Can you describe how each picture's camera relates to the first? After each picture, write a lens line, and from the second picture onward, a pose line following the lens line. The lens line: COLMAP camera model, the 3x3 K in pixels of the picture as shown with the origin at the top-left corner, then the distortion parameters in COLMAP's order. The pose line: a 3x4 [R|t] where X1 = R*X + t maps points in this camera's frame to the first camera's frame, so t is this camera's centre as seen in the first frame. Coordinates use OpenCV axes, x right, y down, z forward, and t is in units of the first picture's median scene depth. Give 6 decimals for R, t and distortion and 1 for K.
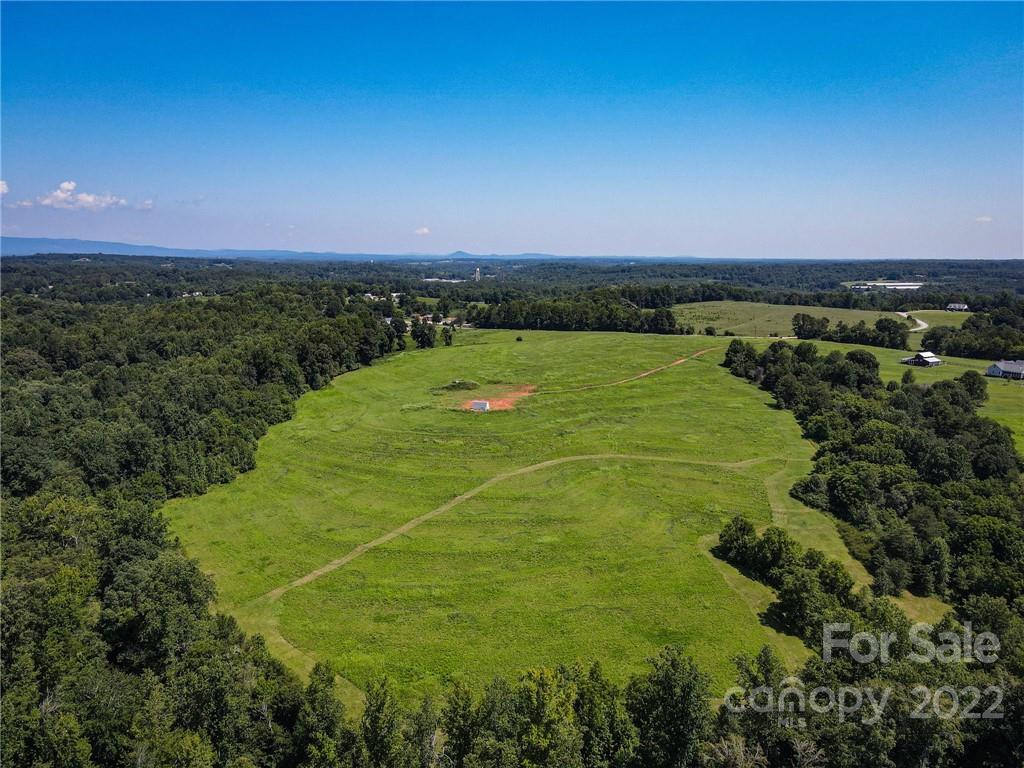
lens RADIAL K [[739.1, 0, 506.2], [0, 739.1, 384.8], [0, 0, 1]] dist [-0.009135, 0.016277]
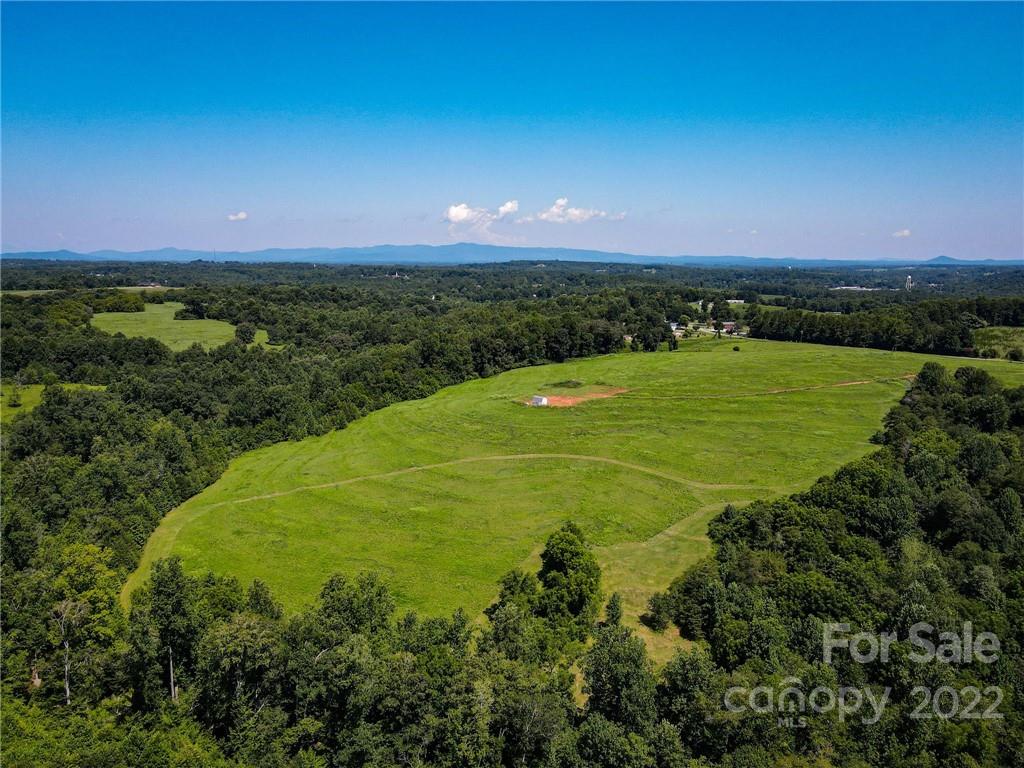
lens RADIAL K [[739.1, 0, 512.4], [0, 739.1, 384.1], [0, 0, 1]] dist [-0.009135, 0.016277]
pose [[0.831592, 0.087614, -0.548433, 0.257629], [-0.092560, 0.995532, 0.018691, -0.006254], [0.547620, 0.035219, 0.835986, 0.036352]]
